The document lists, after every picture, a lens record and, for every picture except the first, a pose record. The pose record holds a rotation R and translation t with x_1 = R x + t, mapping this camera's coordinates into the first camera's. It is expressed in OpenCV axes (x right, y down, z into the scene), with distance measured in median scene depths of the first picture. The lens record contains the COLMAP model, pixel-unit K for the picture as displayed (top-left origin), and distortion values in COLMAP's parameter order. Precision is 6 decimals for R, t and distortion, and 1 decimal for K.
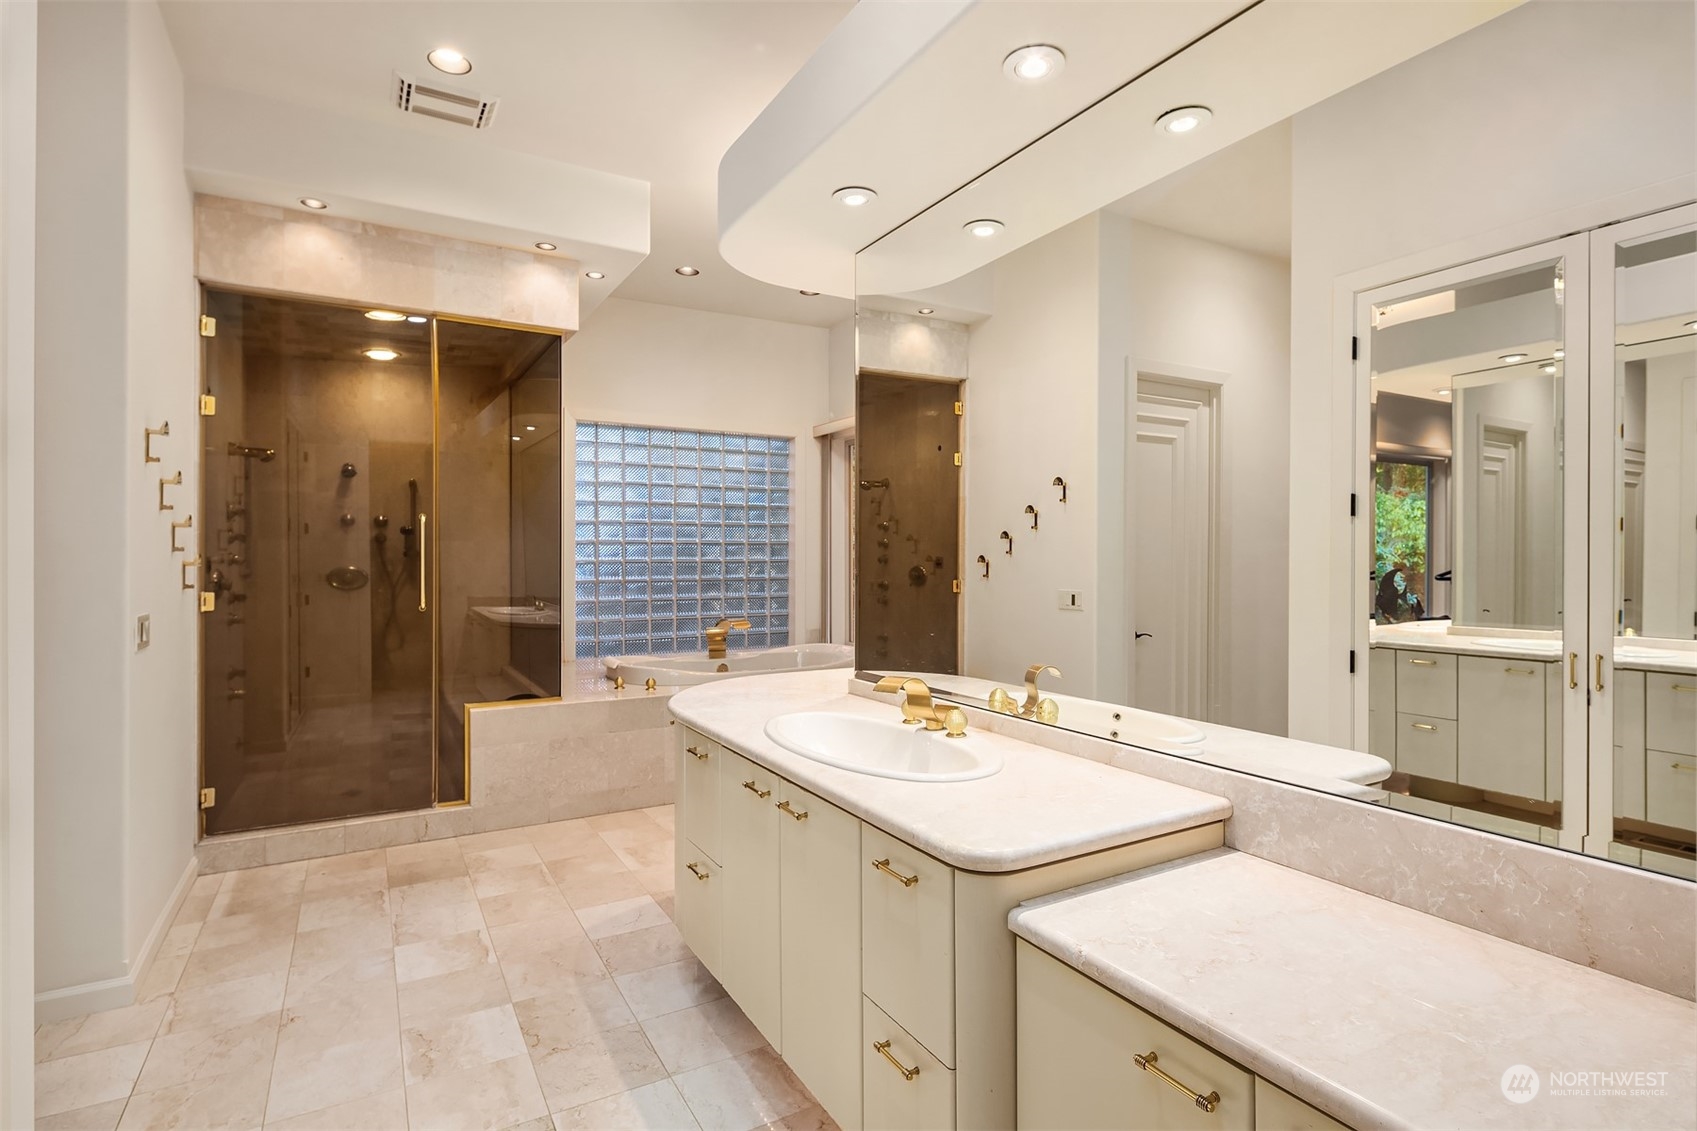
lens RADIAL K [[835.5, 0, 846.0], [0, 835.5, 529.2], [0, 0, 1]] dist [-0.000872, -0.000822]
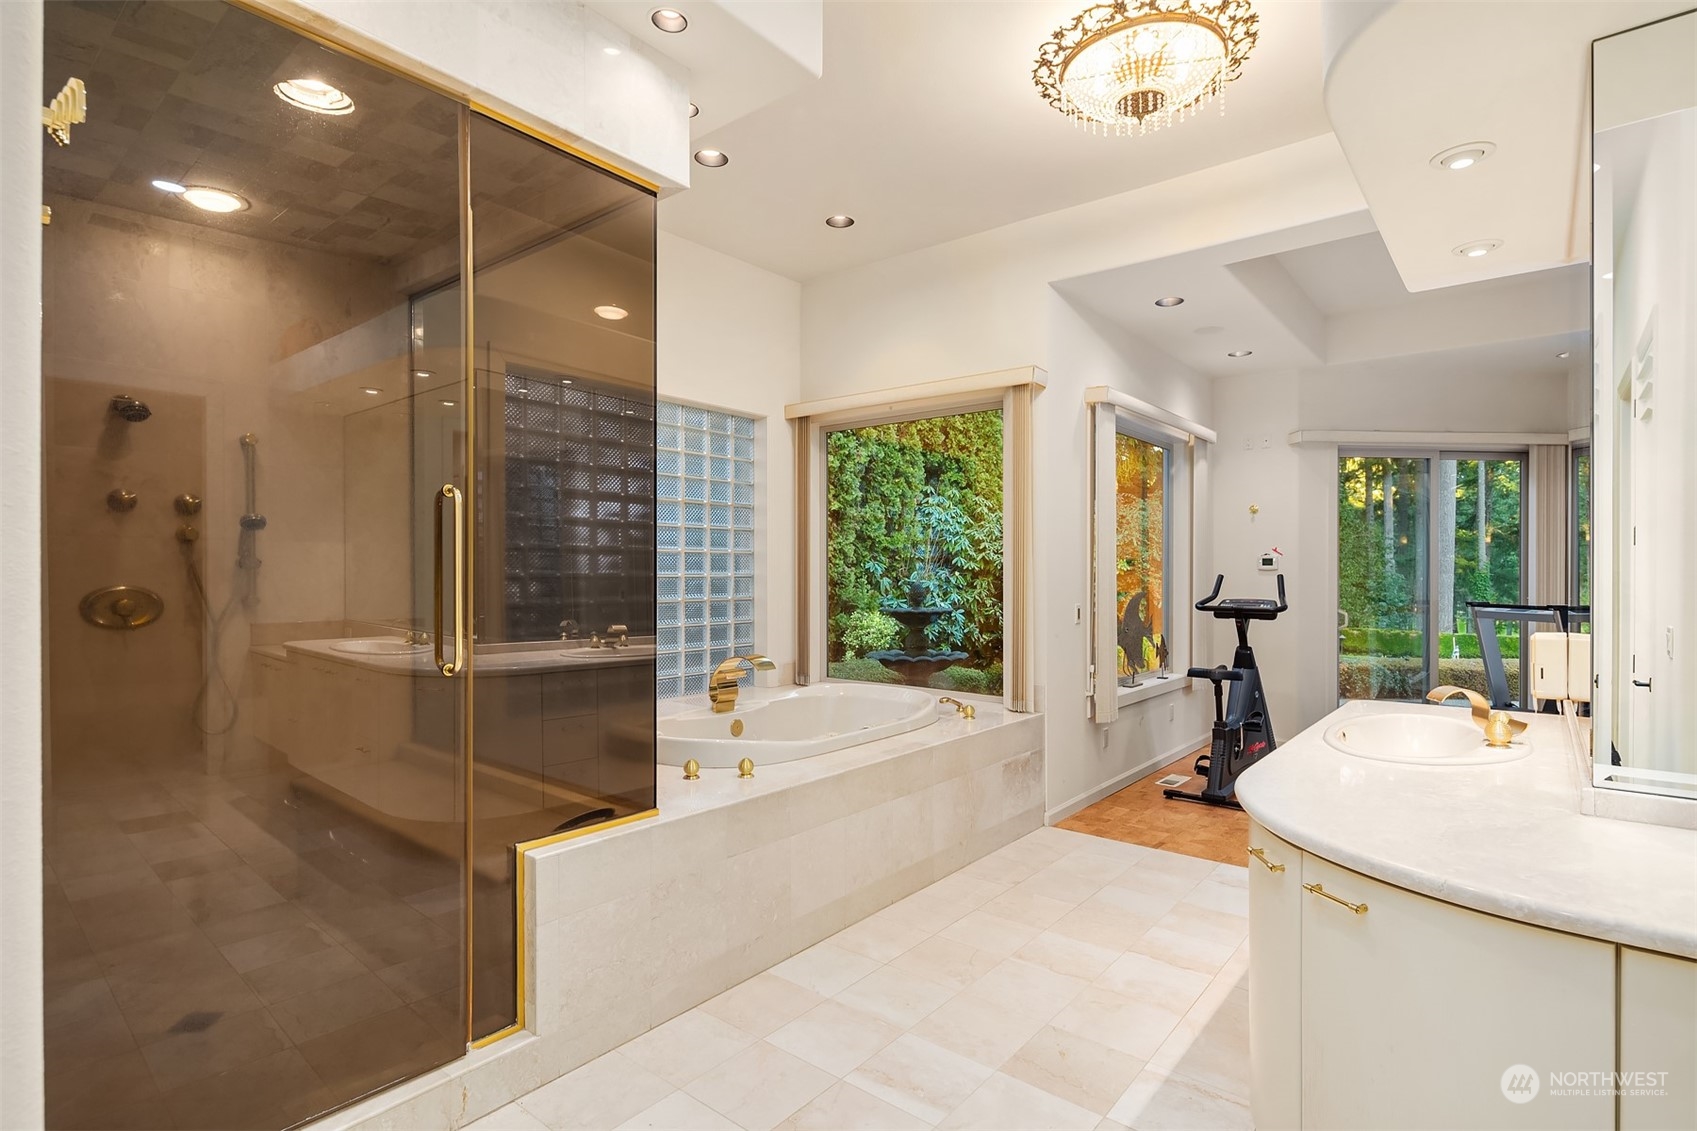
lens RADIAL K [[829.4, 0, 850.7], [0, 829.4, 555.7], [0, 0, 1]] dist [-0.001705, -0.000738]
pose [[0.939206, 0.009666, 0.343219, -0.379546], [-0.014840, 0.999812, 0.012452, 0.012698], [-0.343034, -0.016789, 0.939173, 0.373505]]
